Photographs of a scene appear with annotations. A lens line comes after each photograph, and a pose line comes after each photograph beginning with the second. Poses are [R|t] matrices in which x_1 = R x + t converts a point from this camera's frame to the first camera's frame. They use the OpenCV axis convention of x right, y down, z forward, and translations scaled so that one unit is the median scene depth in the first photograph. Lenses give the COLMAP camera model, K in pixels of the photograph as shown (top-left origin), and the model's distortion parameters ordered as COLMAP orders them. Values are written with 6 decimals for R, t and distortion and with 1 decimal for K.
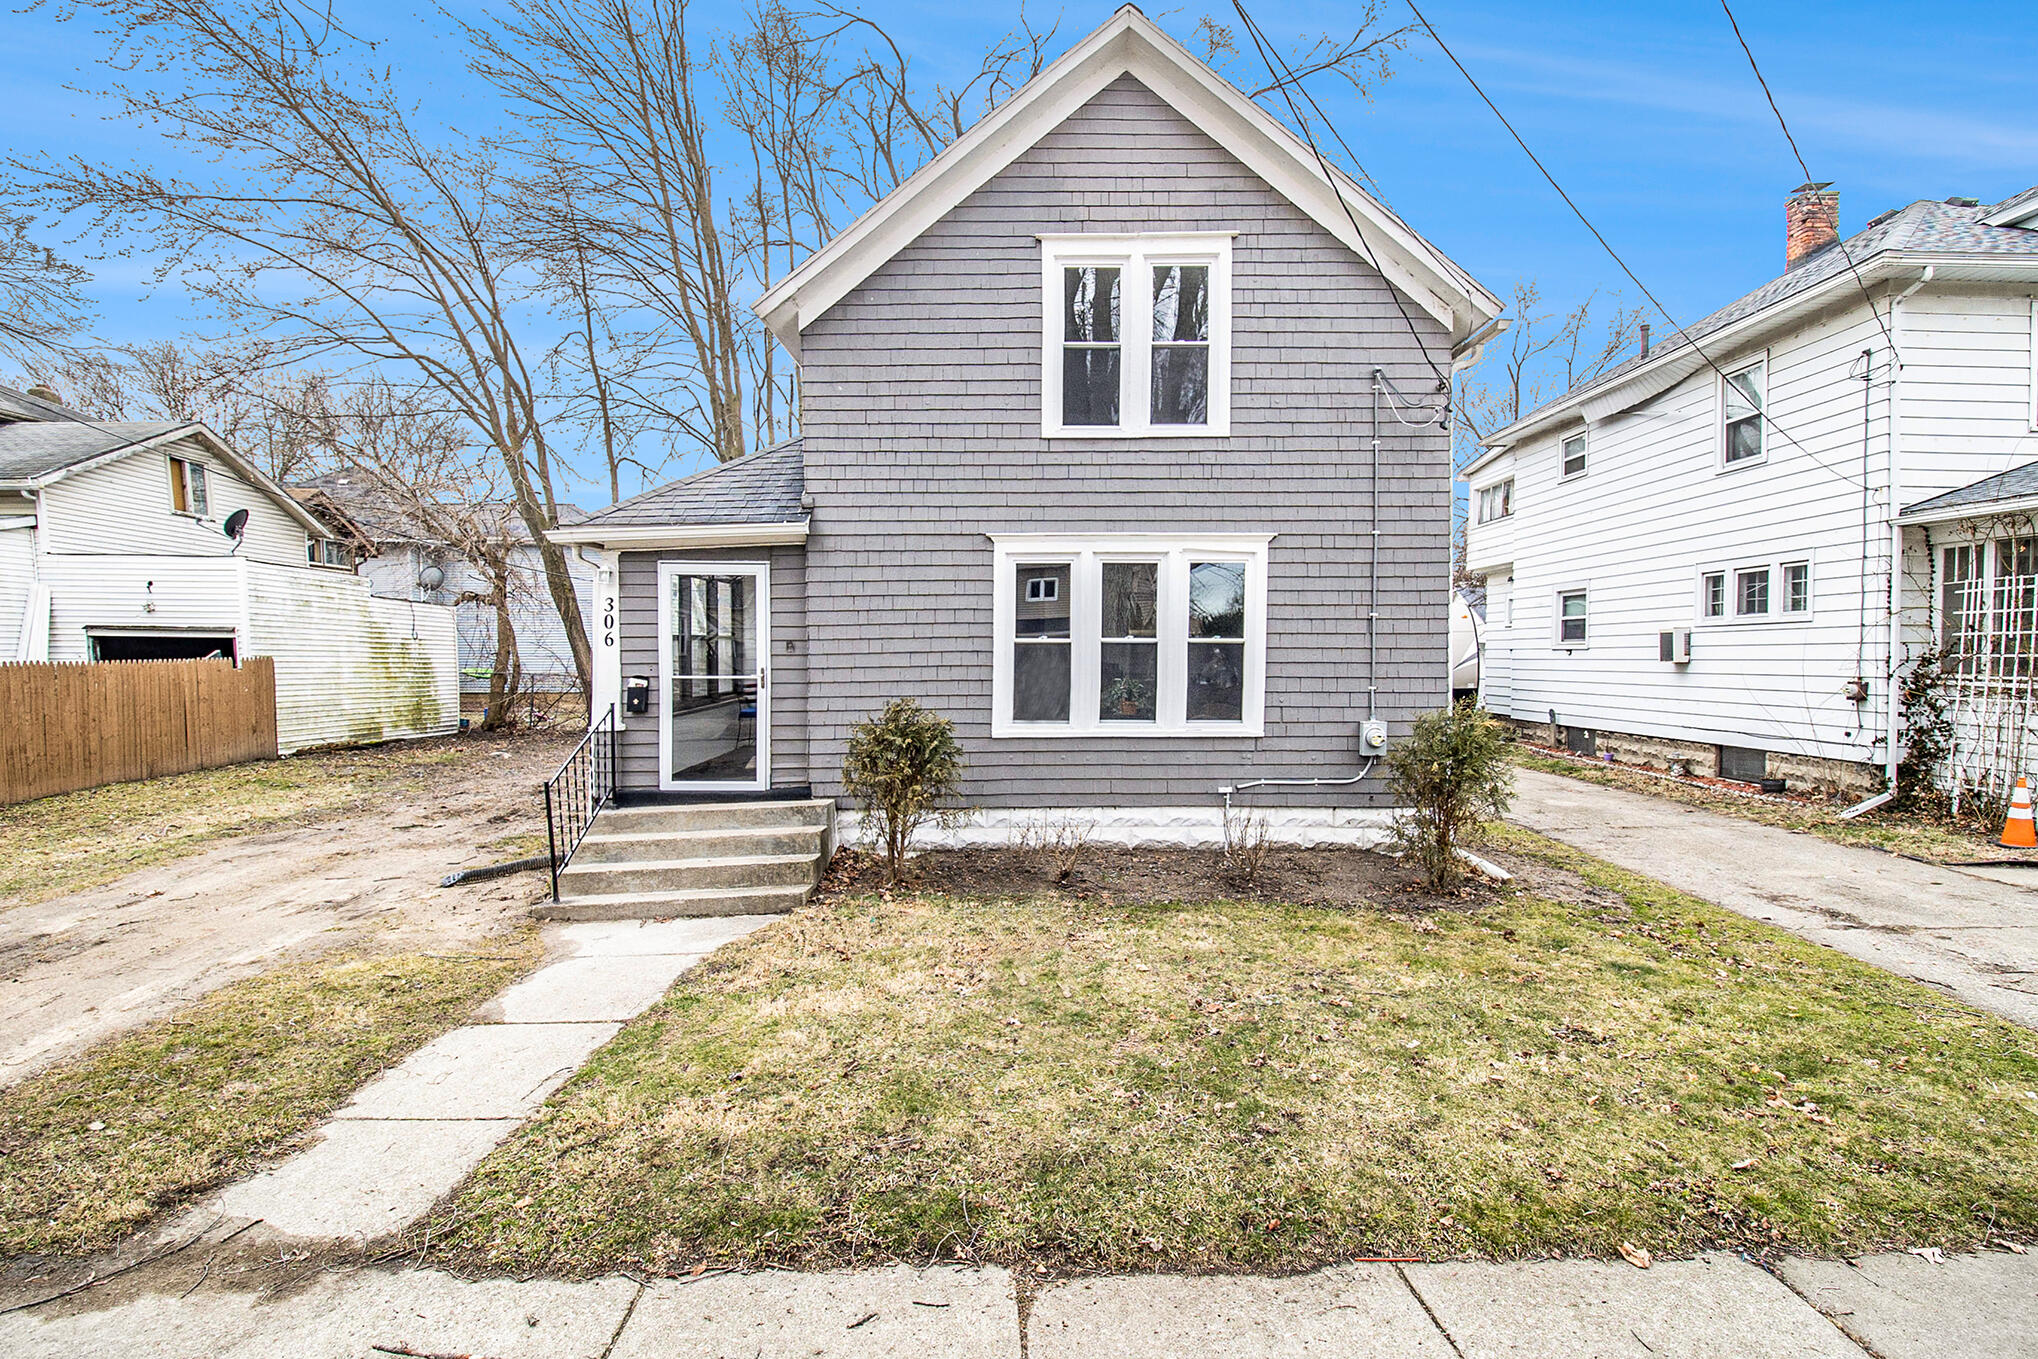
lens RADIAL K [[975.0, 0, 1006.6], [0, 975.0, 647.7], [0, 0, 1]] dist [-0.003527, -0.001282]
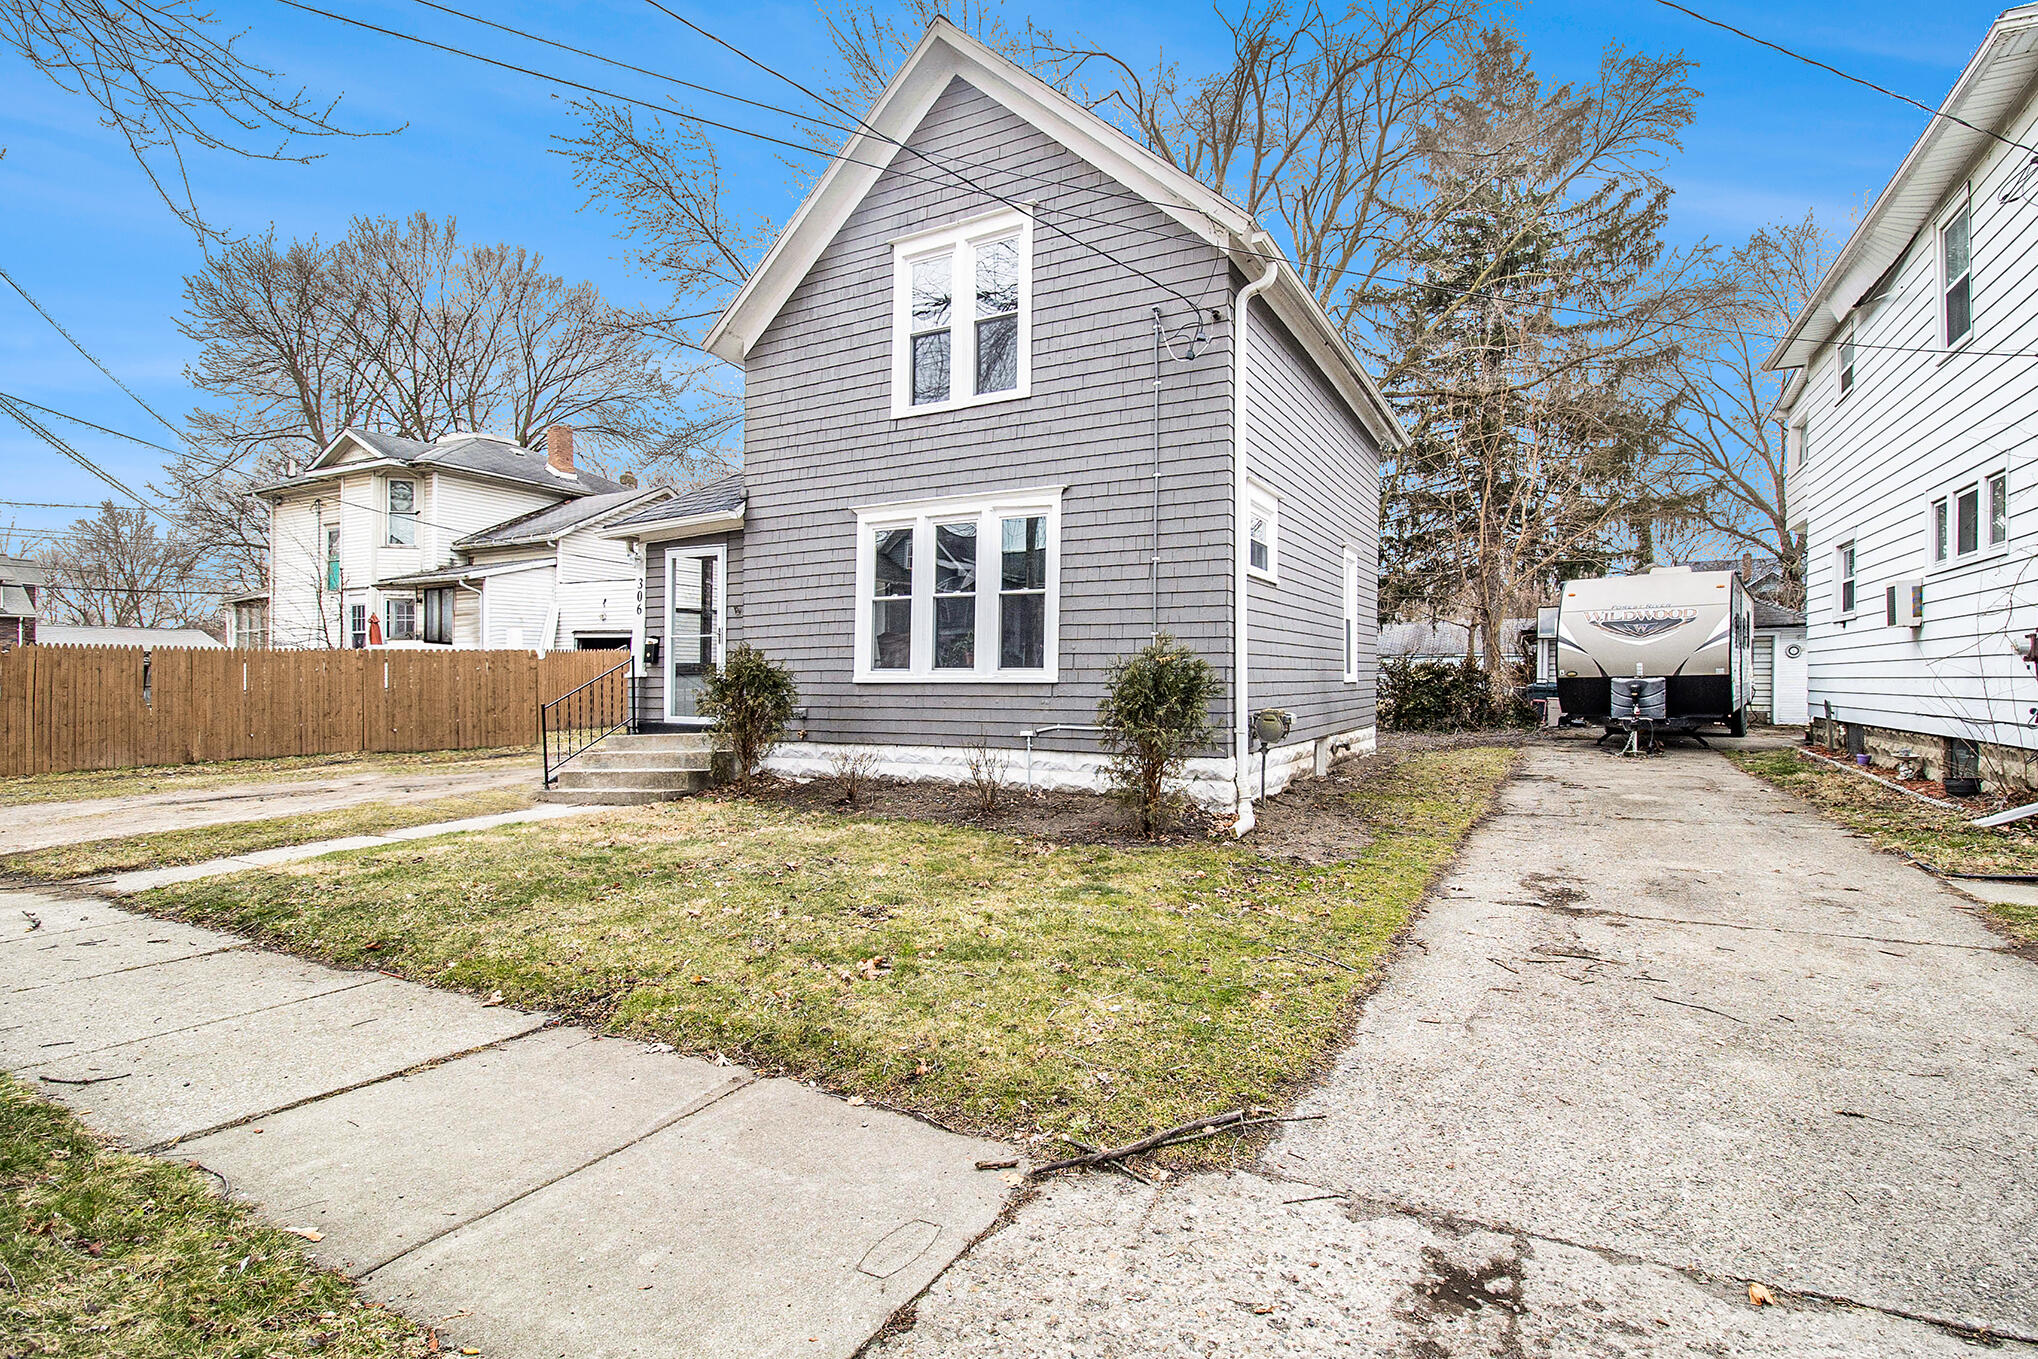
lens RADIAL K [[961.6, 0, 1057.8], [0, 961.6, 673.5], [0, 0, 1]] dist [-0.002098, -0.000513]
pose [[0.886147, 0.000854, -0.463403, 0.727377], [0.000074, 0.999998, 0.001985, 0.078355], [0.463403, -0.001793, 0.886146, 0.095877]]
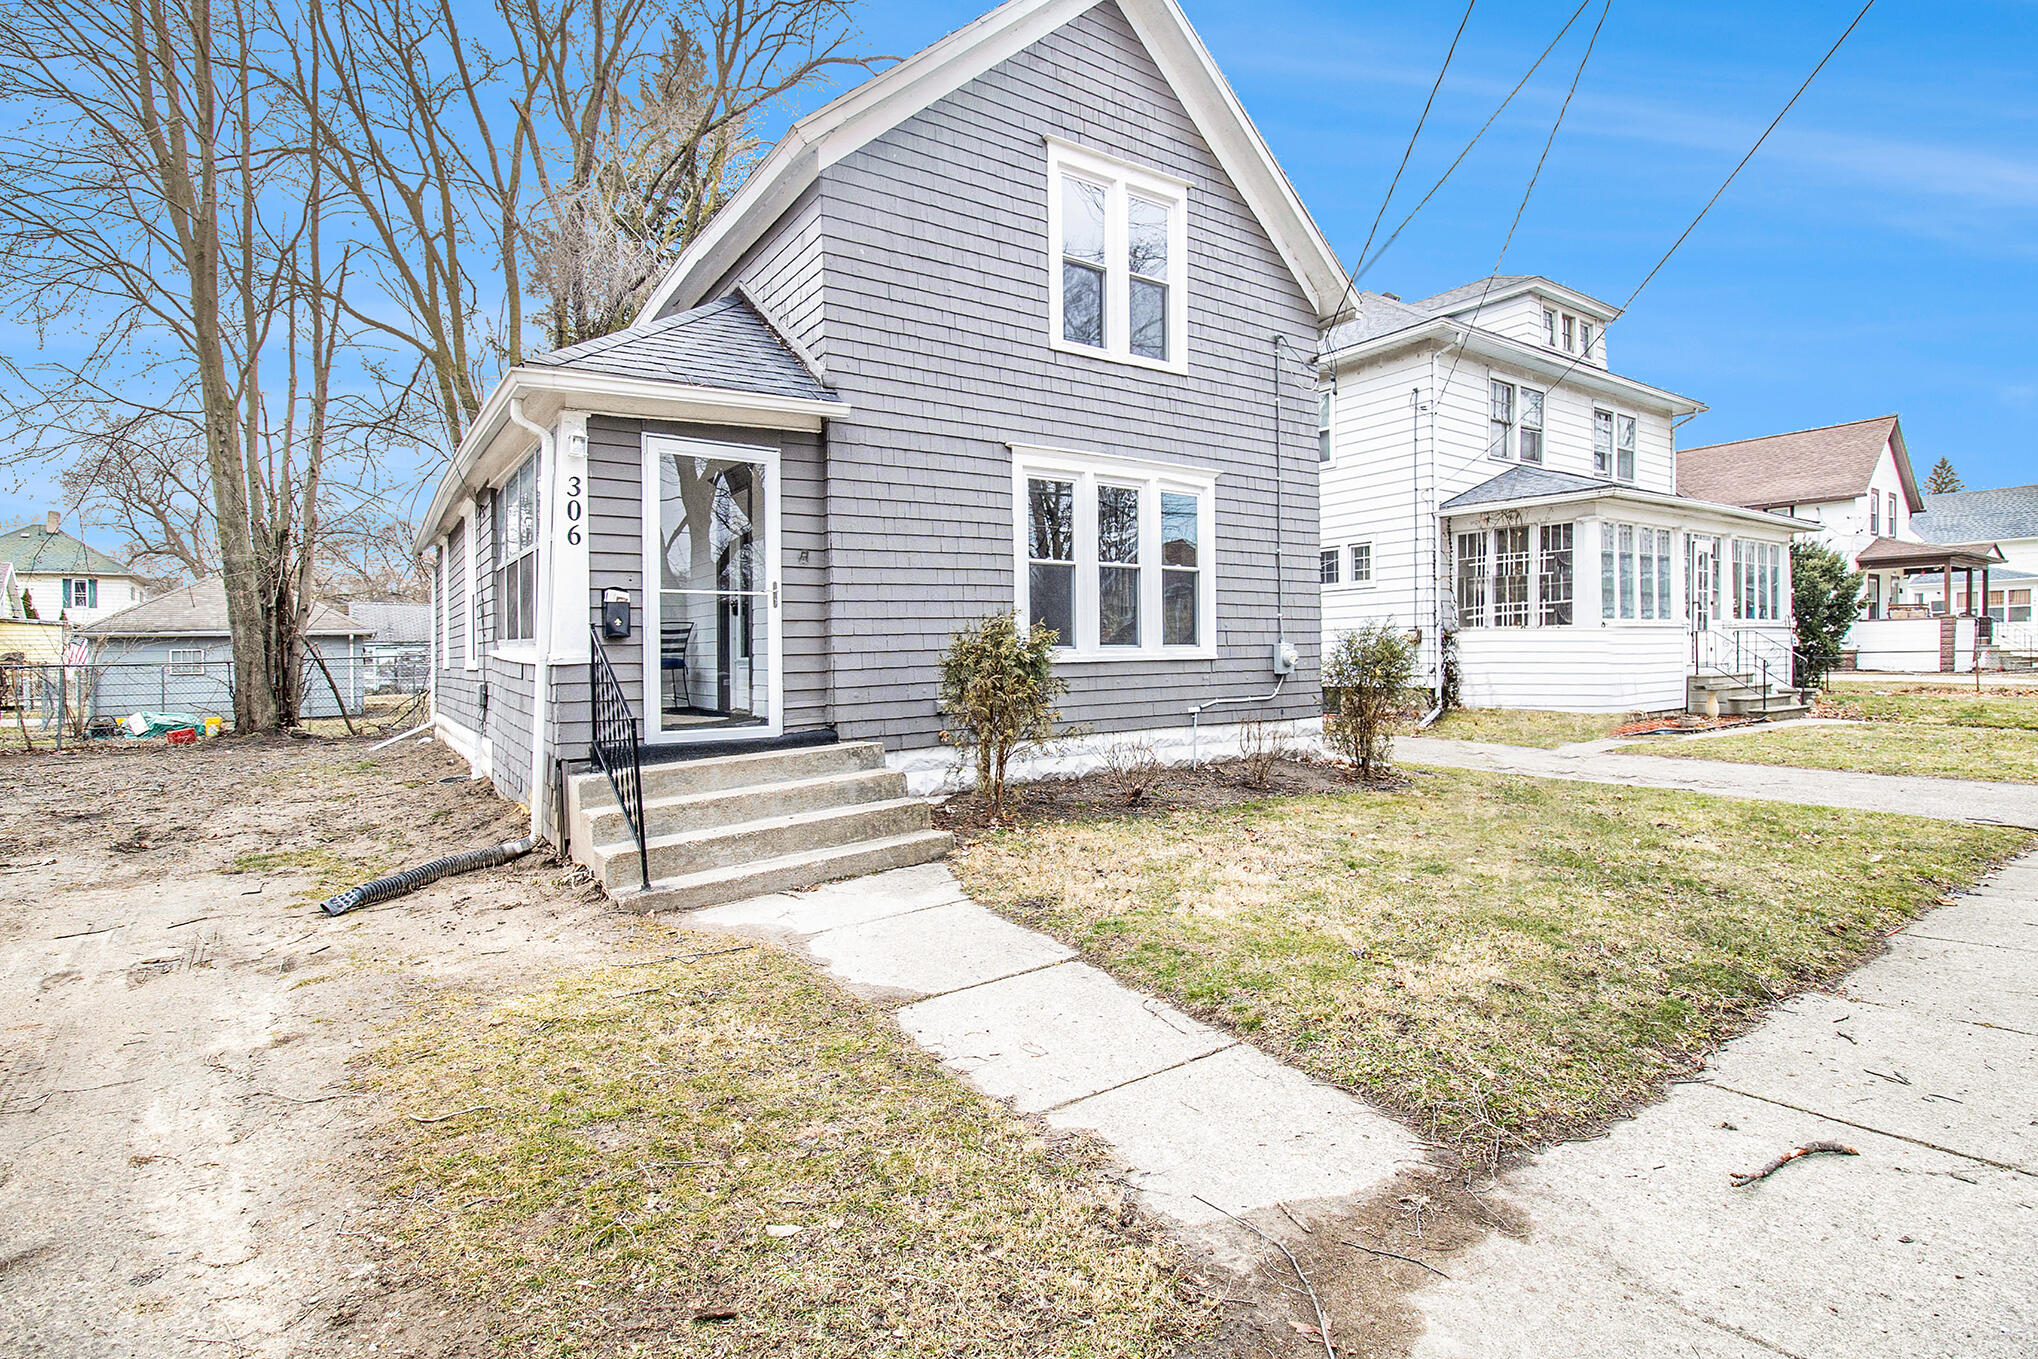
lens RADIAL K [[1025.0, 0, 941.4], [0, 1025.0, 662.6], [0, 0, 1]] dist [-0.003768, -0.000185]
pose [[0.823160, -0.012850, 0.567664, -0.621661], [0.016463, 0.999864, -0.001239, 0.090728], [-0.567571, 0.010366, 0.823259, 0.239533]]
